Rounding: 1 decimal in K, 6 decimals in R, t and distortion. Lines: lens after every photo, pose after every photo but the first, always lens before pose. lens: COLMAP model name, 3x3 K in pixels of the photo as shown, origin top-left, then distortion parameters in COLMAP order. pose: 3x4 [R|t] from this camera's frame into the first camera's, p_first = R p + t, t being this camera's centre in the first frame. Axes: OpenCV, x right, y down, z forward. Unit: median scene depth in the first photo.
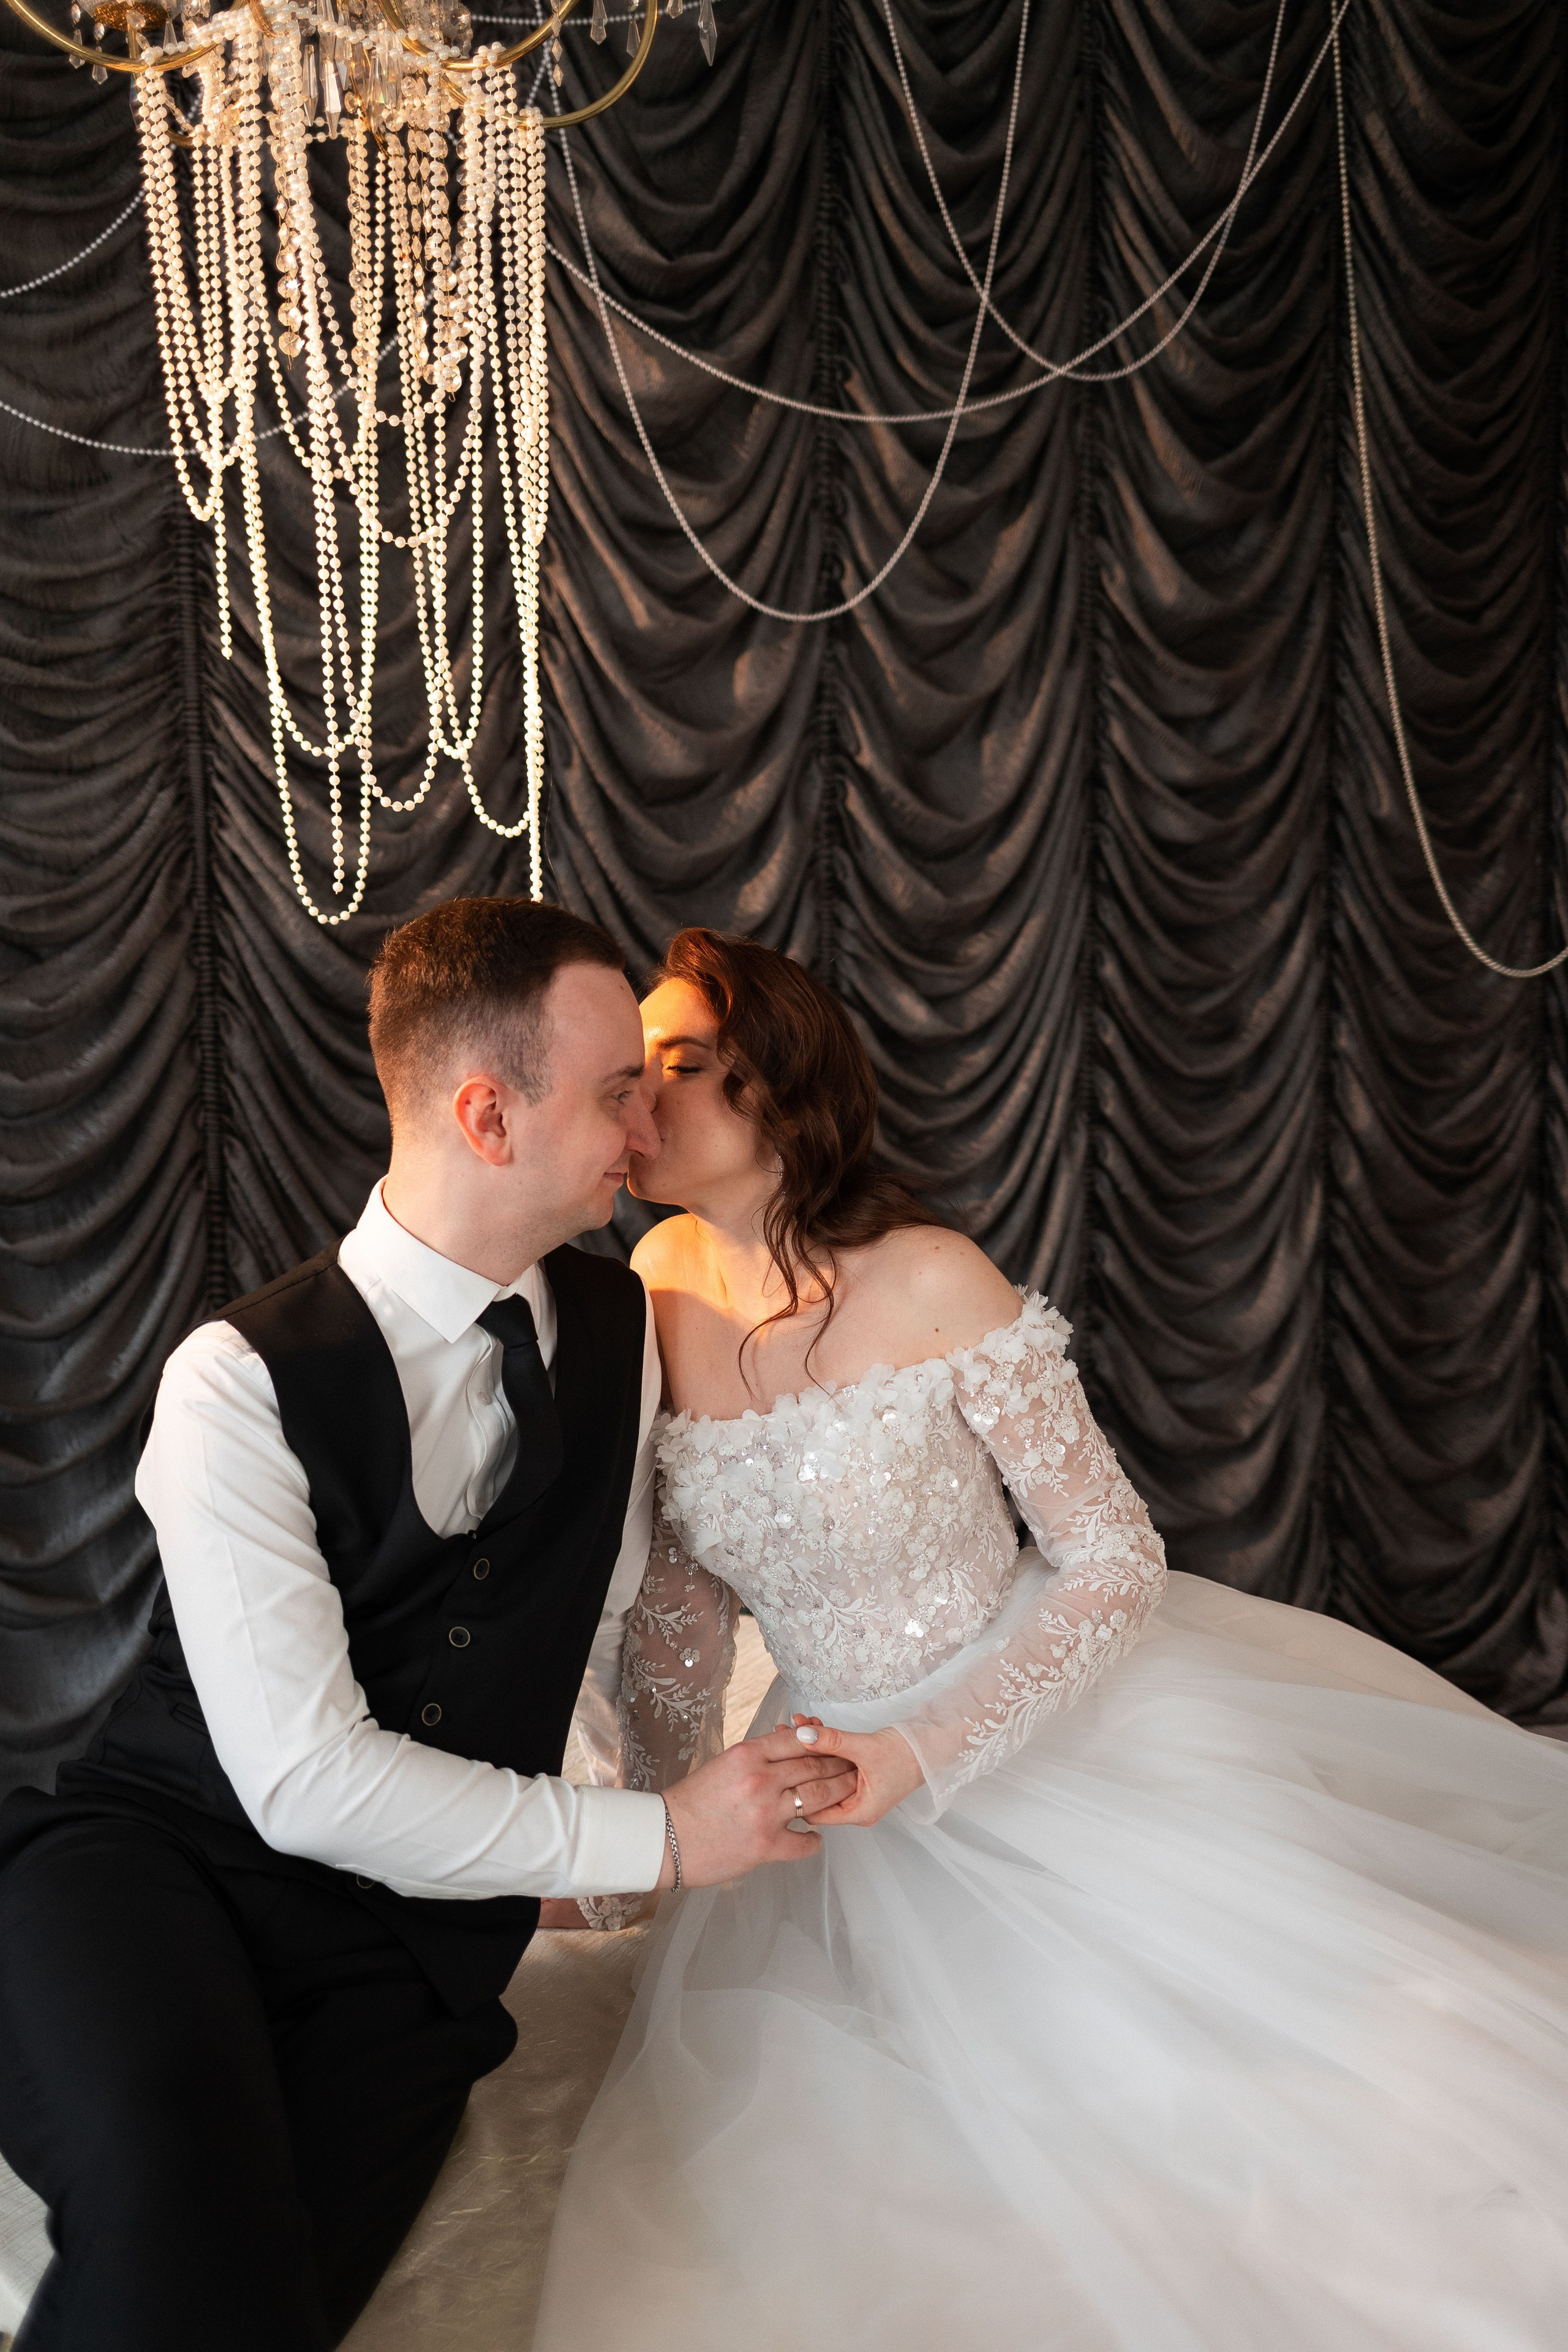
lens RADIAL K [[2248.1, 0, 779.5], [0, 2248.1, 1172.0], [0, 0, 1]] dist [0.061018, -0.122205]
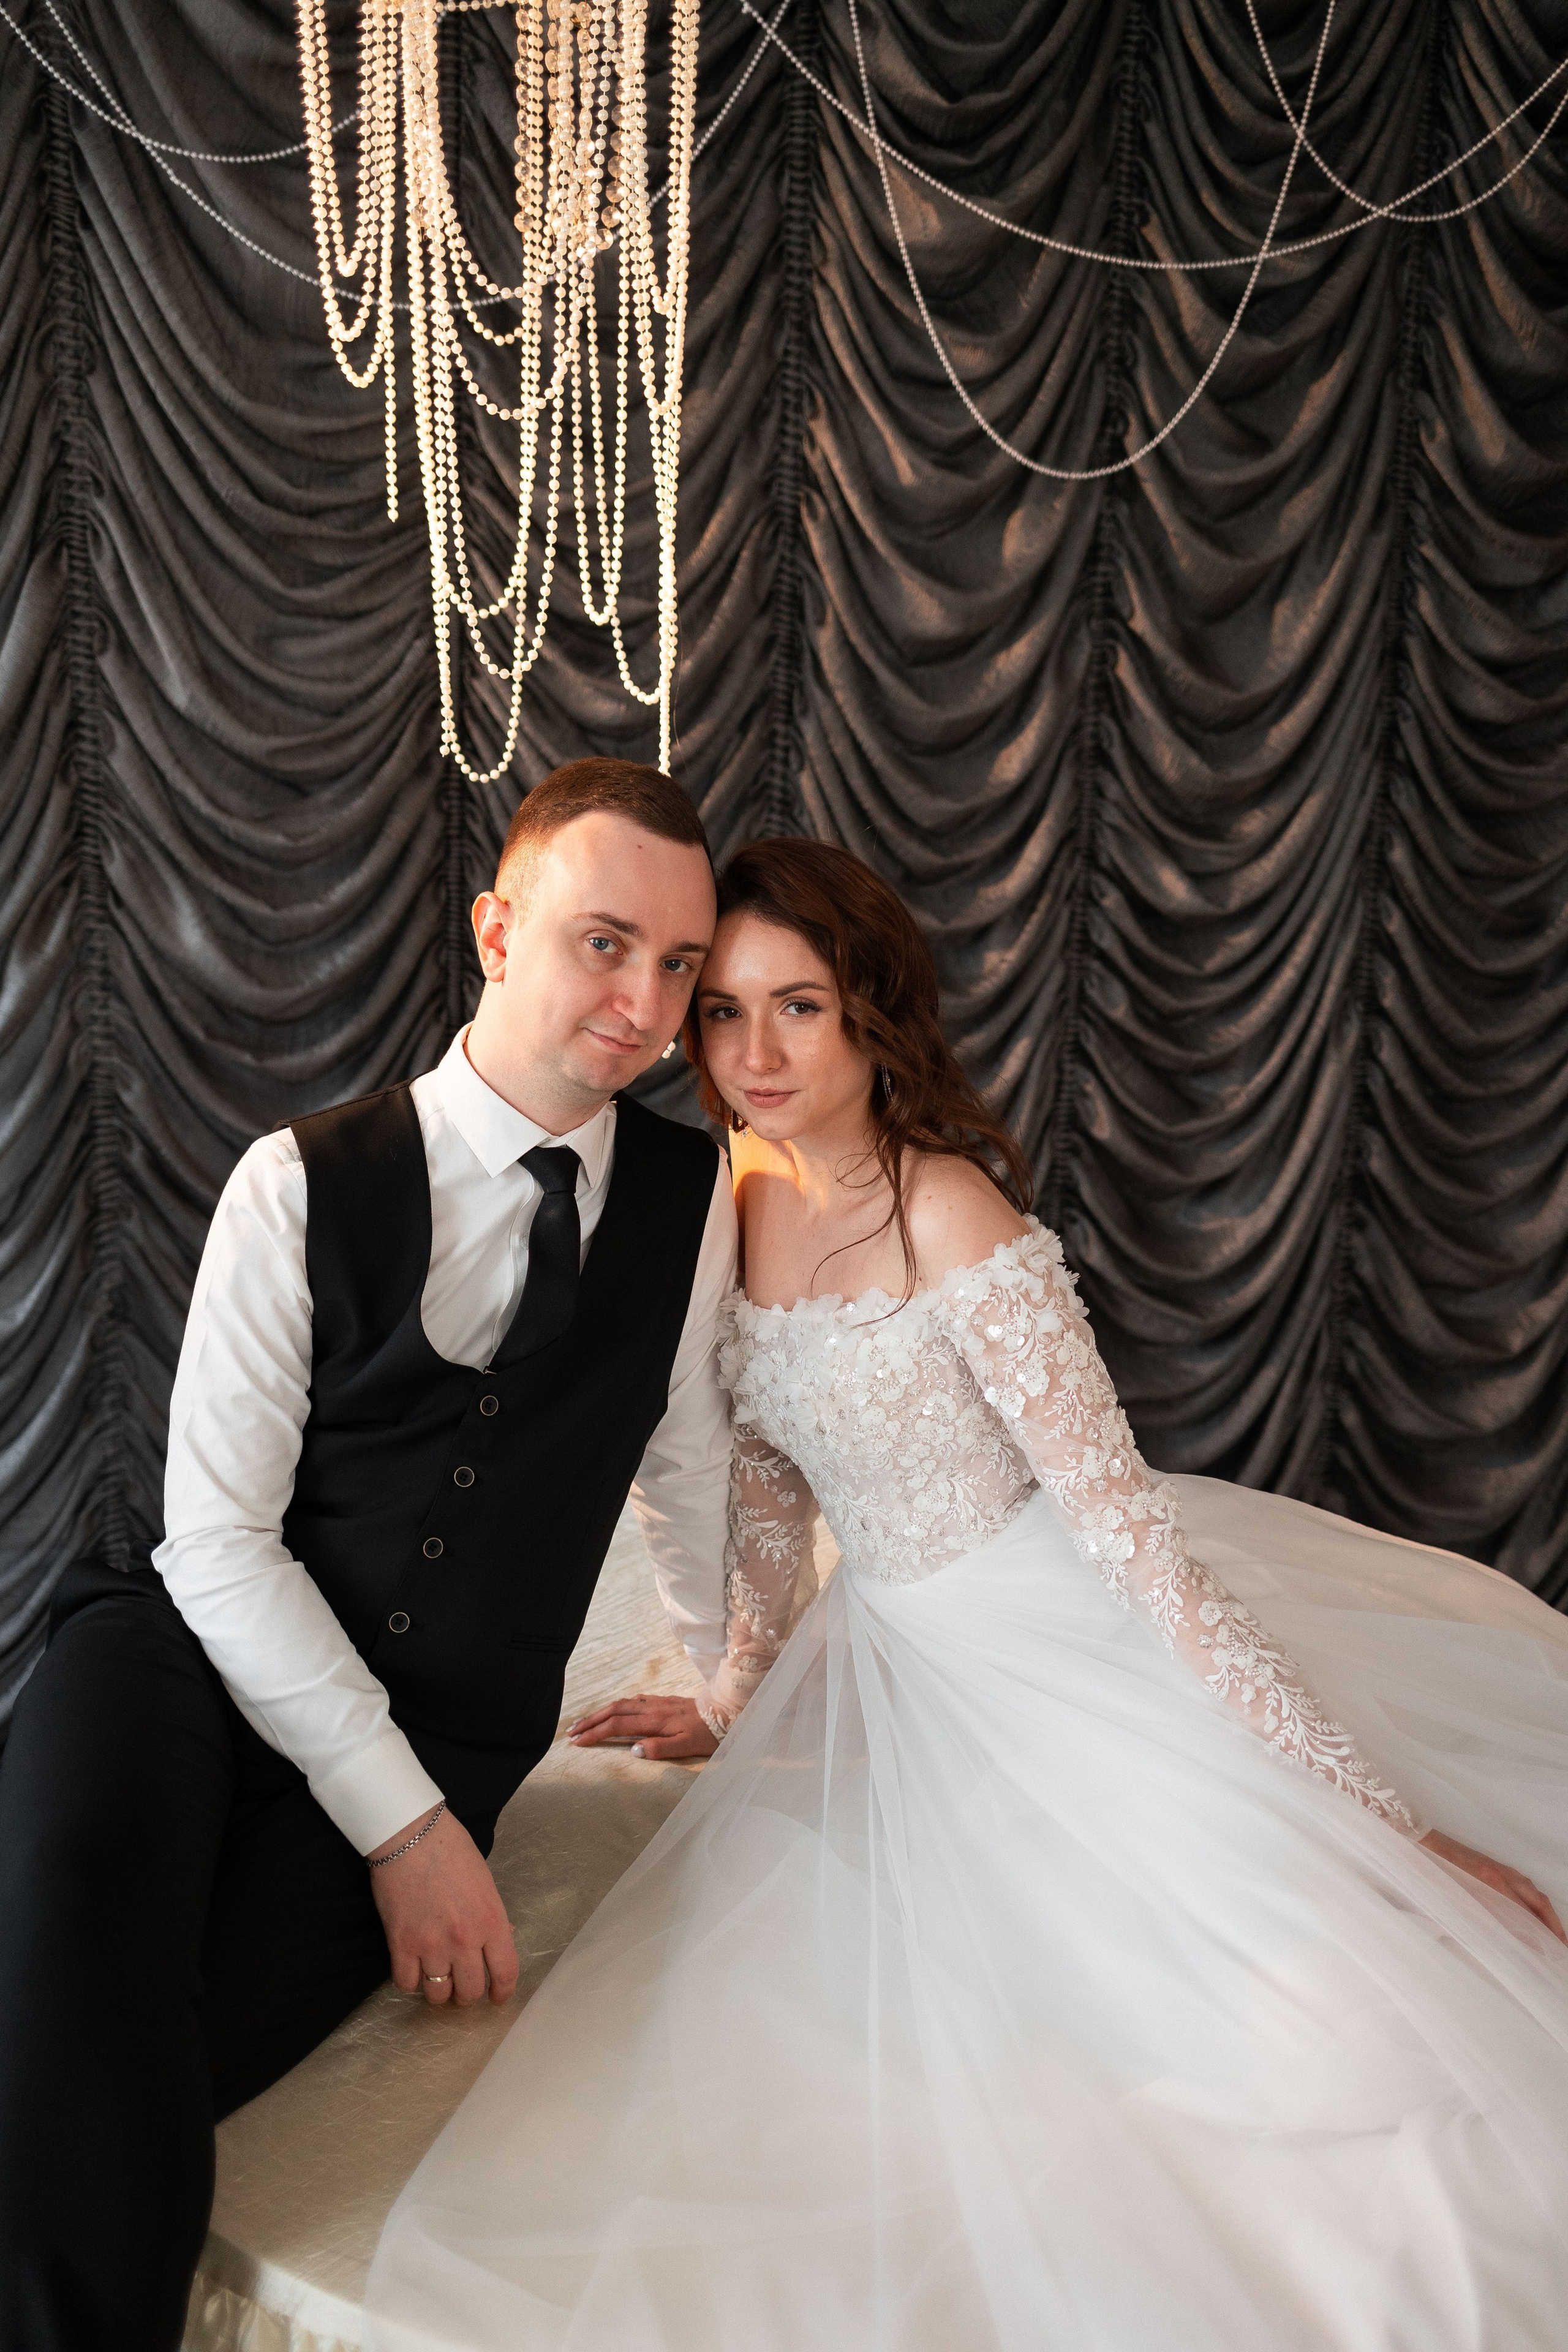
lens RADIAL K [[2248.5, 0, 784.0], [0, 2248.5, 1176.0], [0, 0, 1]] dist [0.056544, -0.118571]
pose [[0.973109, 0.083462, -0.214694, 0.119821], [-0.067392, 0.994423, 0.081124, -0.015615], [0.220268, -0.064473, 0.973306, 0.004112]]
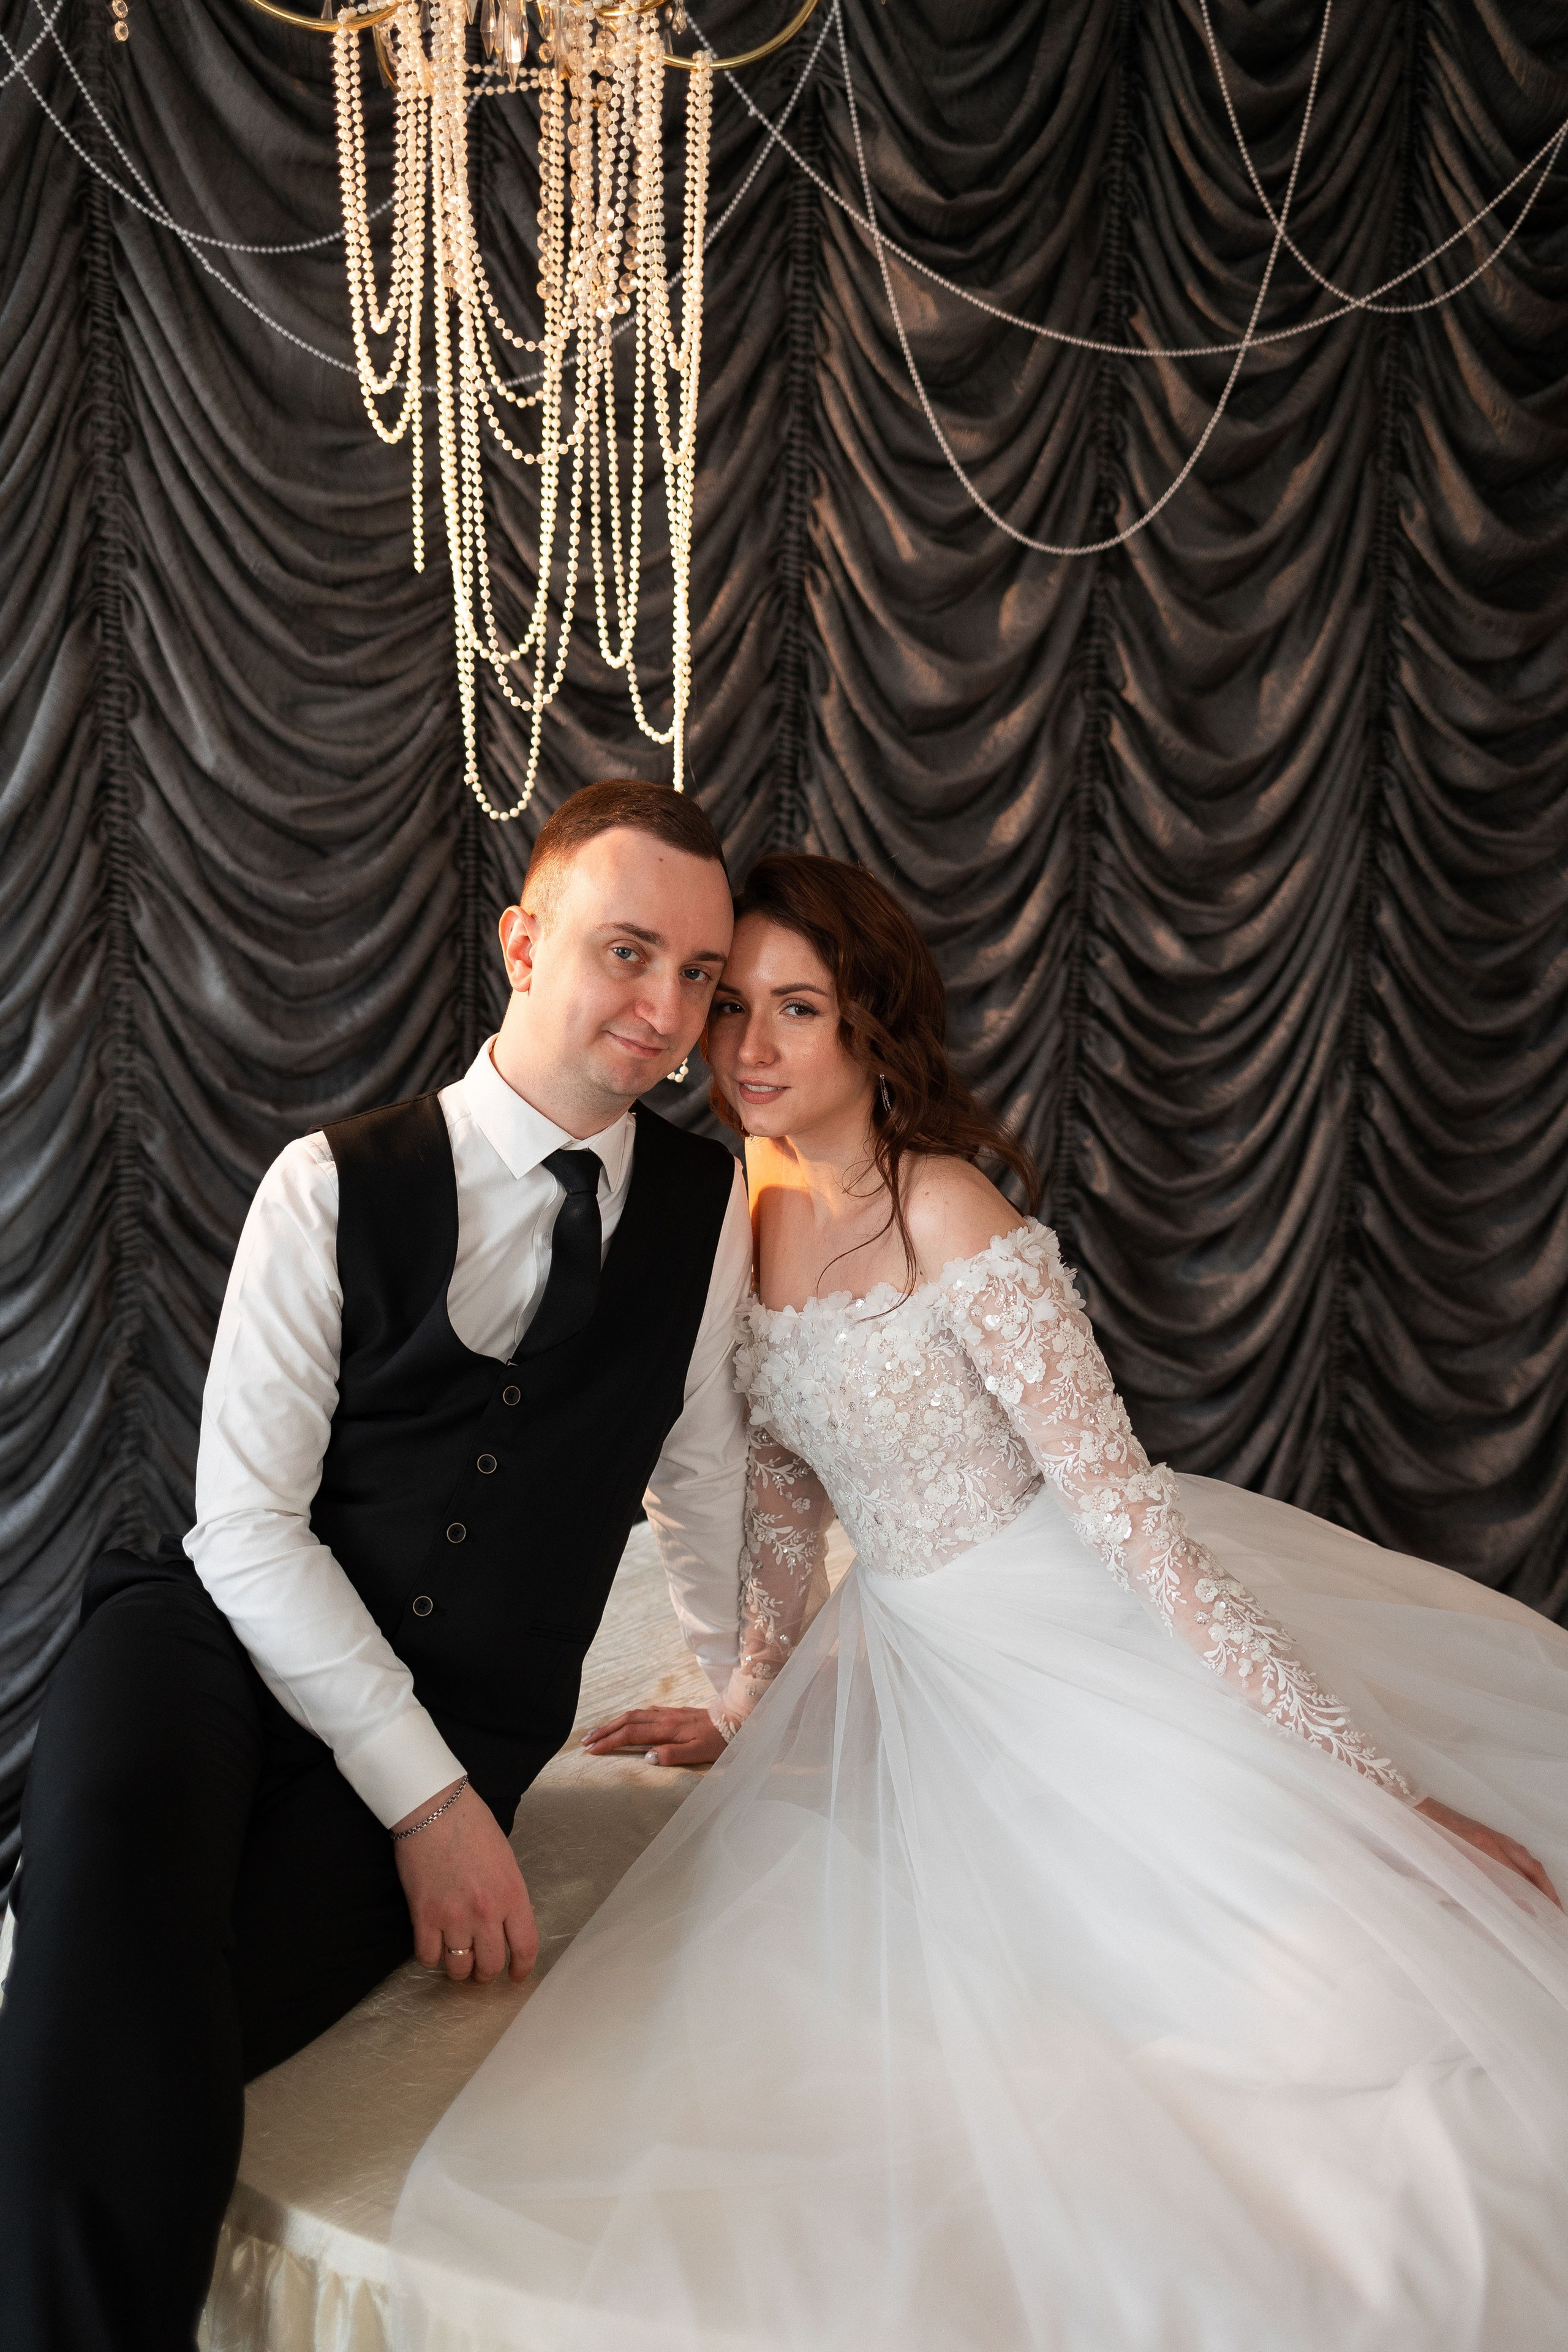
lens RADIAL K [[2248.5, 0, 784.0], [0, 2248.5, 1176.0], [0, 0, 1]] dist [0.056544, -0.118571]
pose [[0.973420, 0.068624, -0.218505, 0.123917], [-0.064987, 0.997602, 0.023798, 0.017867], [0.219614, -0.008966, 0.975546, -0.019484]]
